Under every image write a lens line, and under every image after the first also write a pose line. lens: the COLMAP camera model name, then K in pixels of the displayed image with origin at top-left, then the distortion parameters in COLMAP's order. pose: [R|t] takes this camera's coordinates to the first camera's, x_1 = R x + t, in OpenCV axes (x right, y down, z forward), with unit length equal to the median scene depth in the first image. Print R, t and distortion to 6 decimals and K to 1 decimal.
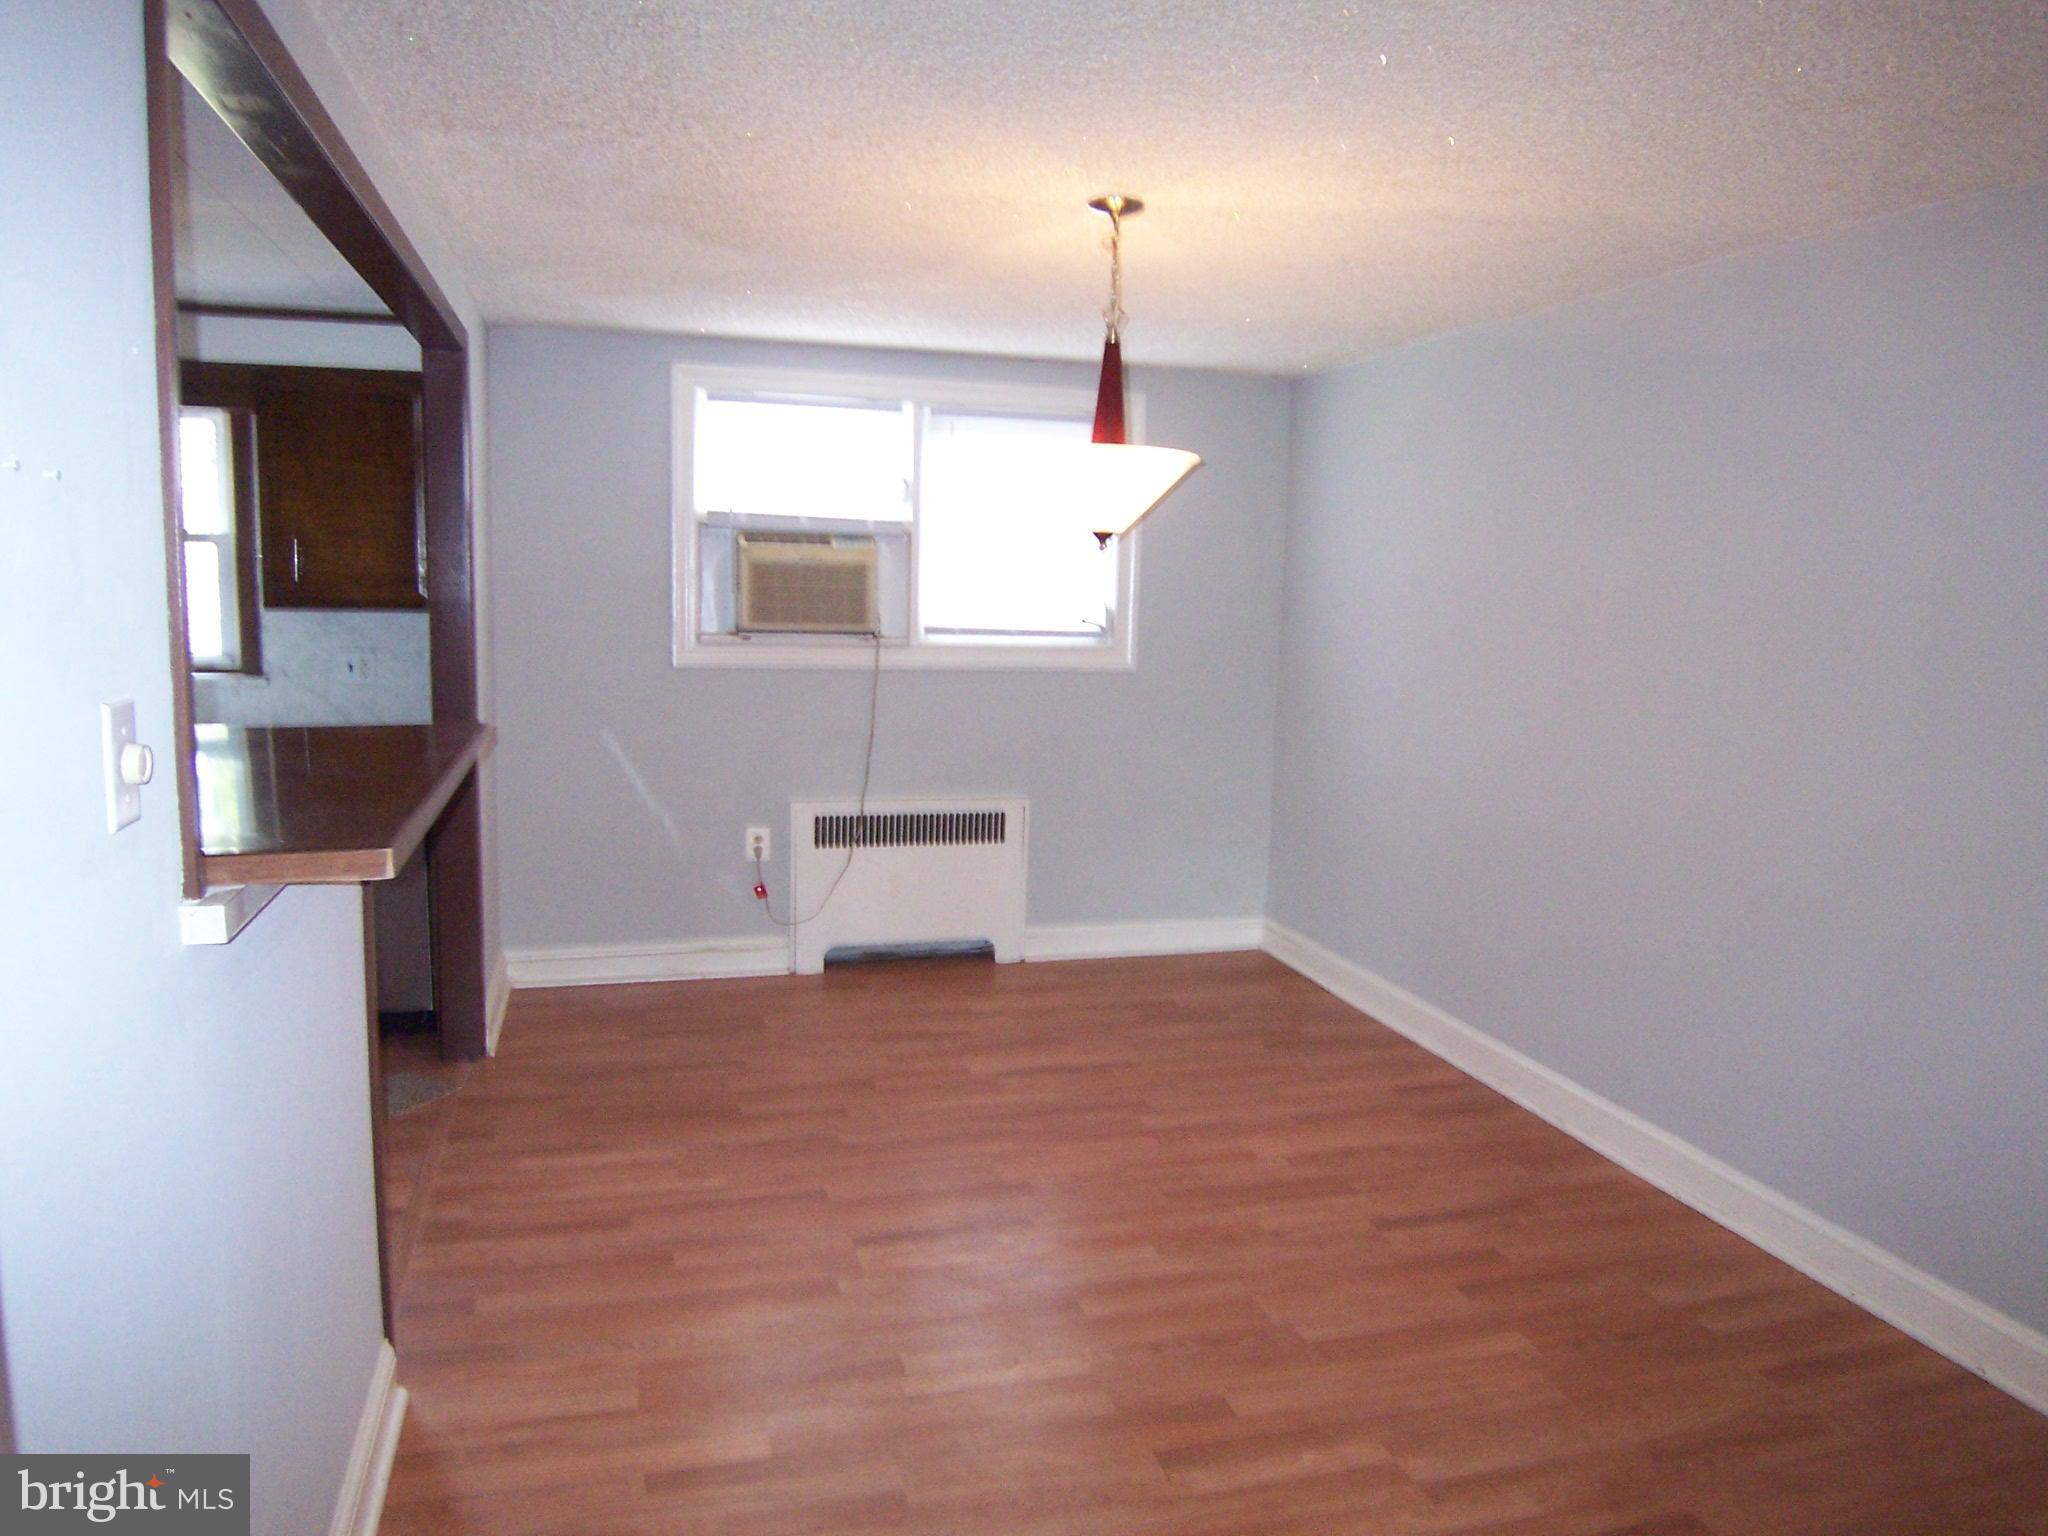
lens RADIAL K [[1377.8, 0, 1007.6], [0, 1377.8, 760.6], [0, 0, 1]] dist [-0.037929, -0.005115]
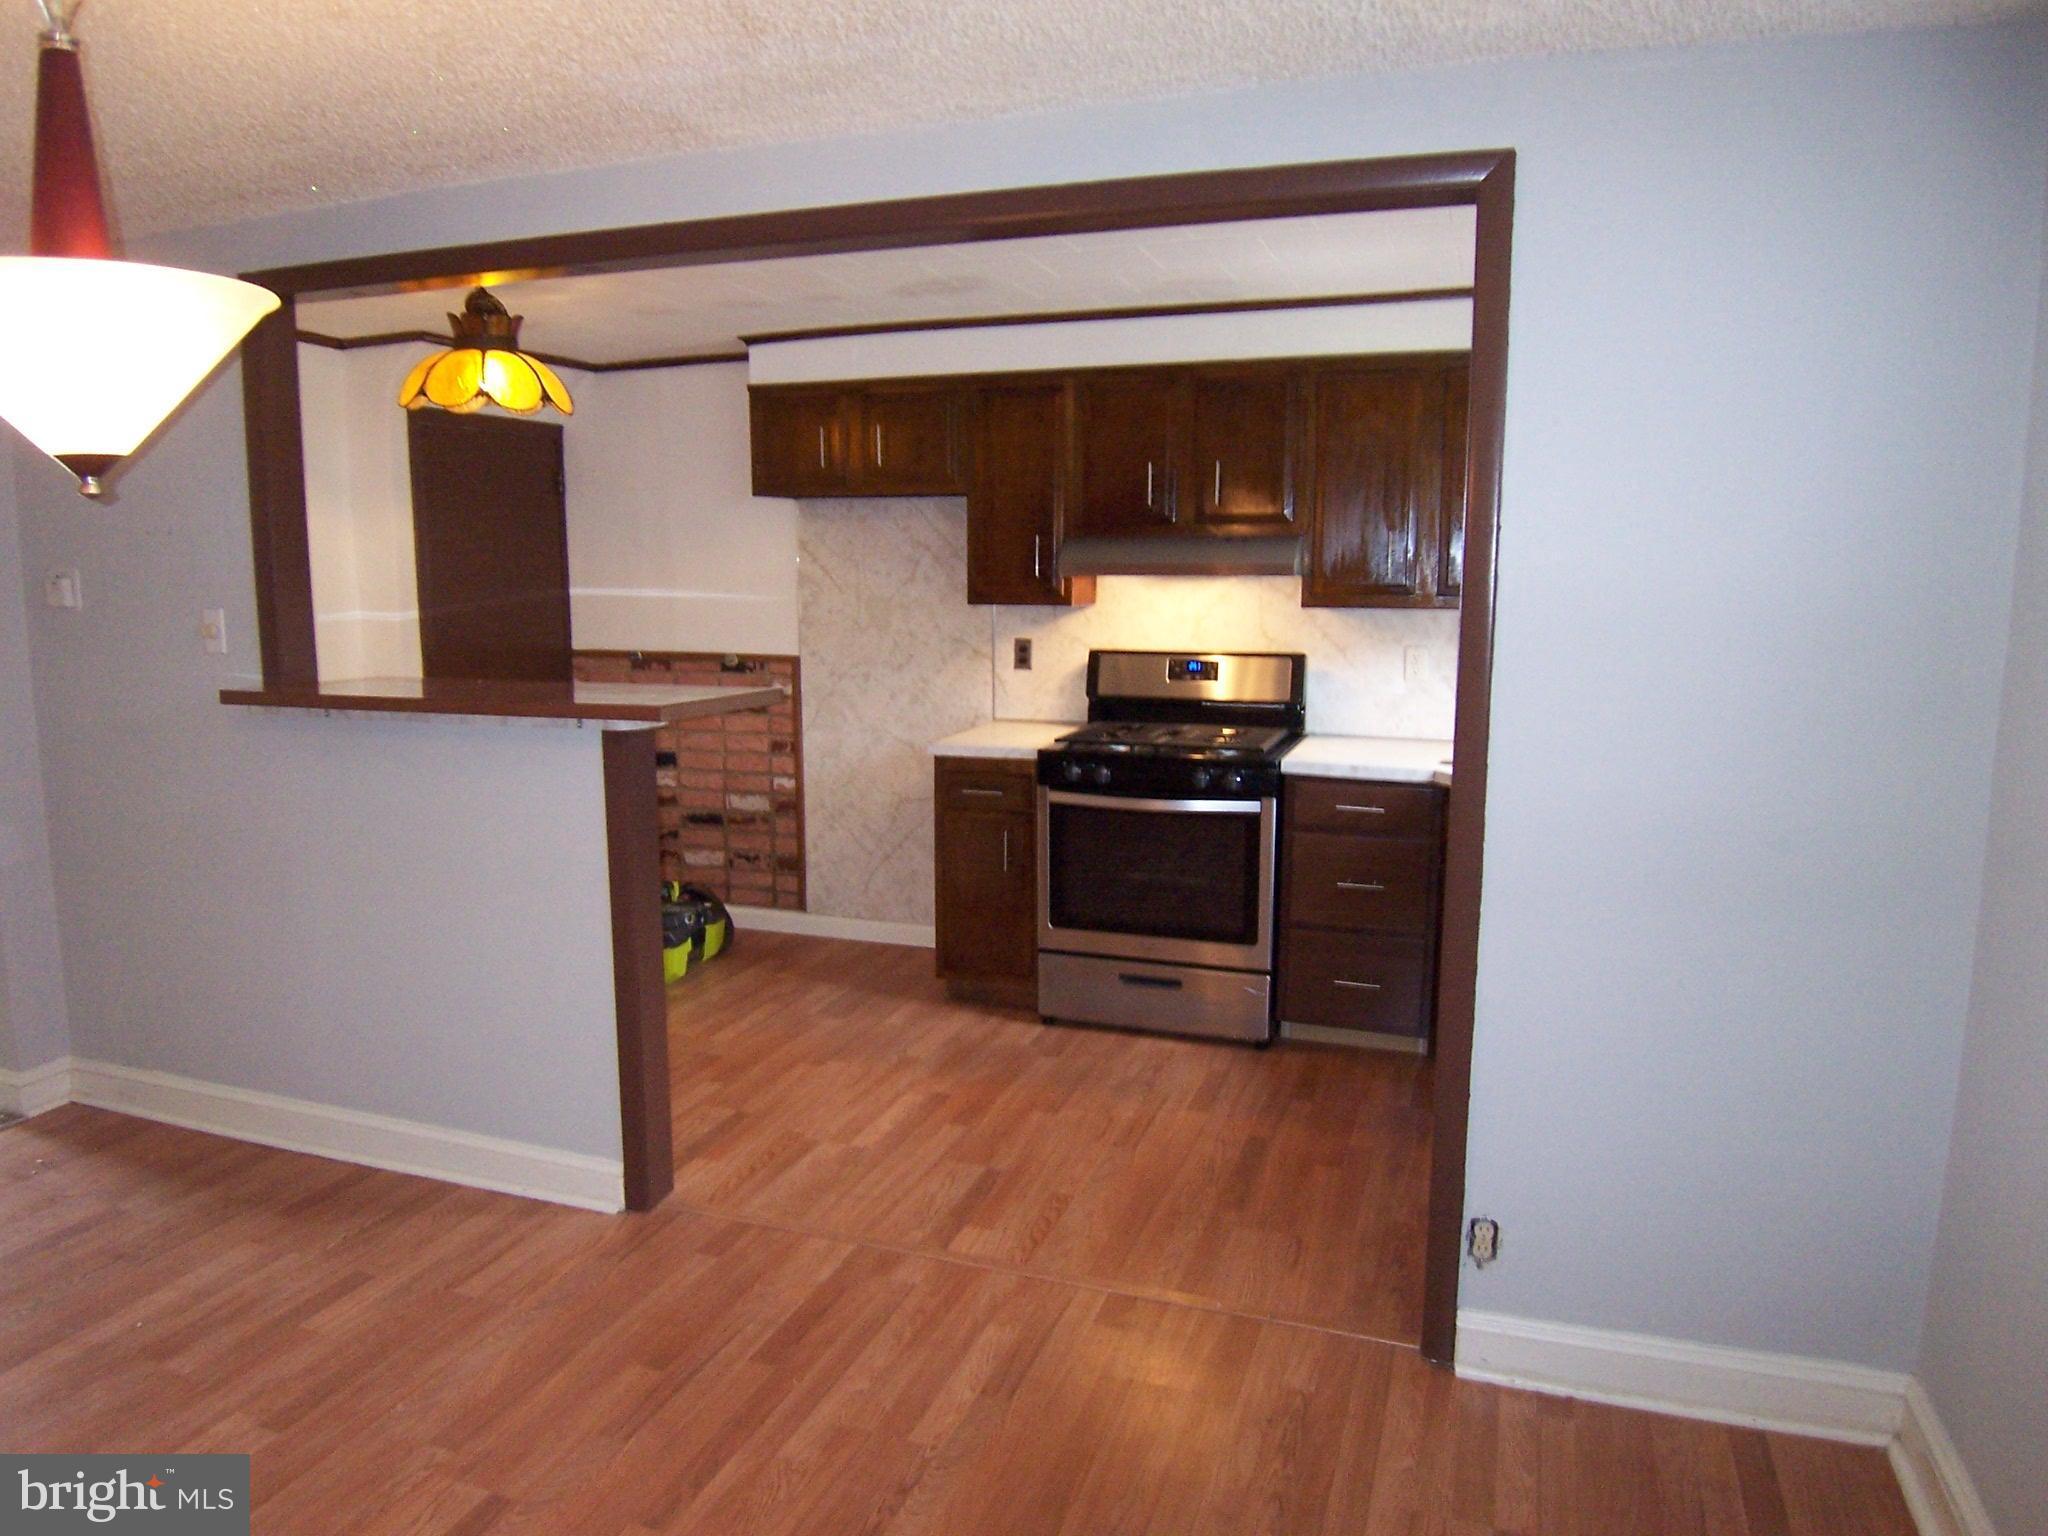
lens RADIAL K [[1377.8, 0, 1007.6], [0, 1377.8, 760.6], [0, 0, 1]] dist [-0.037929, -0.005115]
pose [[-0.581448, 0.100430, -0.807361, 0.164369], [-0.125015, 0.969537, 0.210638, -0.127107], [0.803921, 0.223408, -0.551181, 0.926659]]
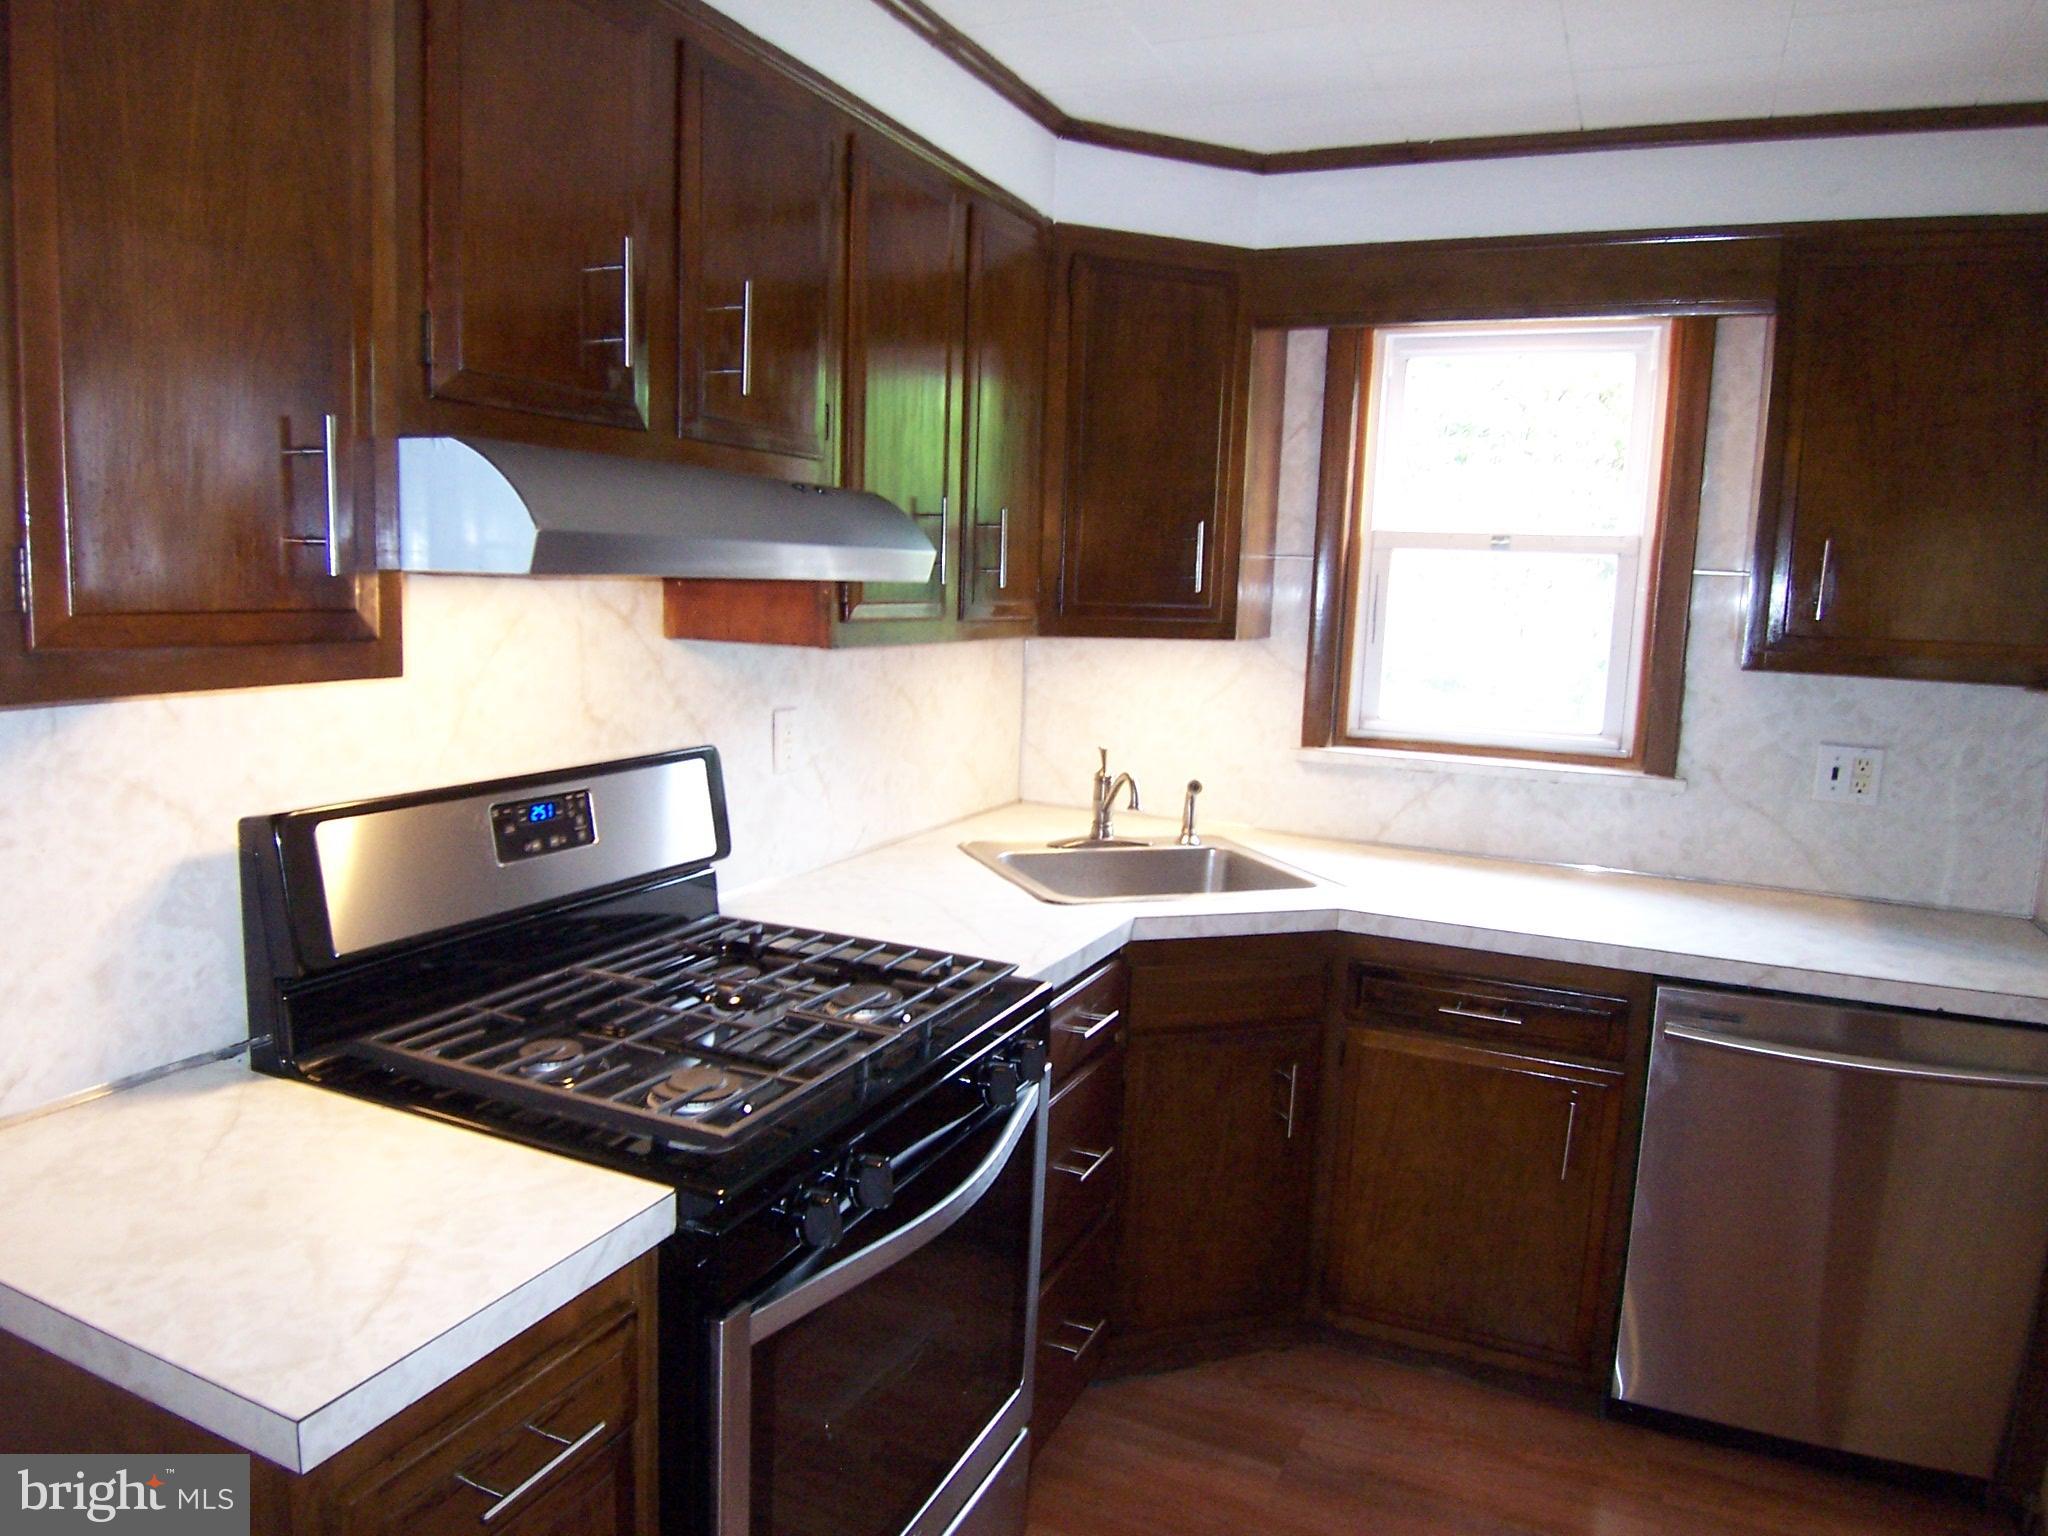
lens RADIAL K [[1377.8, 0, 1007.6], [0, 1377.8, 760.6], [0, 0, 1]] dist [-0.037929, -0.005115]
pose [[0.756426, 0.086665, -0.648313, -0.347482], [-0.105922, 0.994331, 0.009334, -0.039163], [0.645446, 0.061610, 0.761317, 0.322374]]
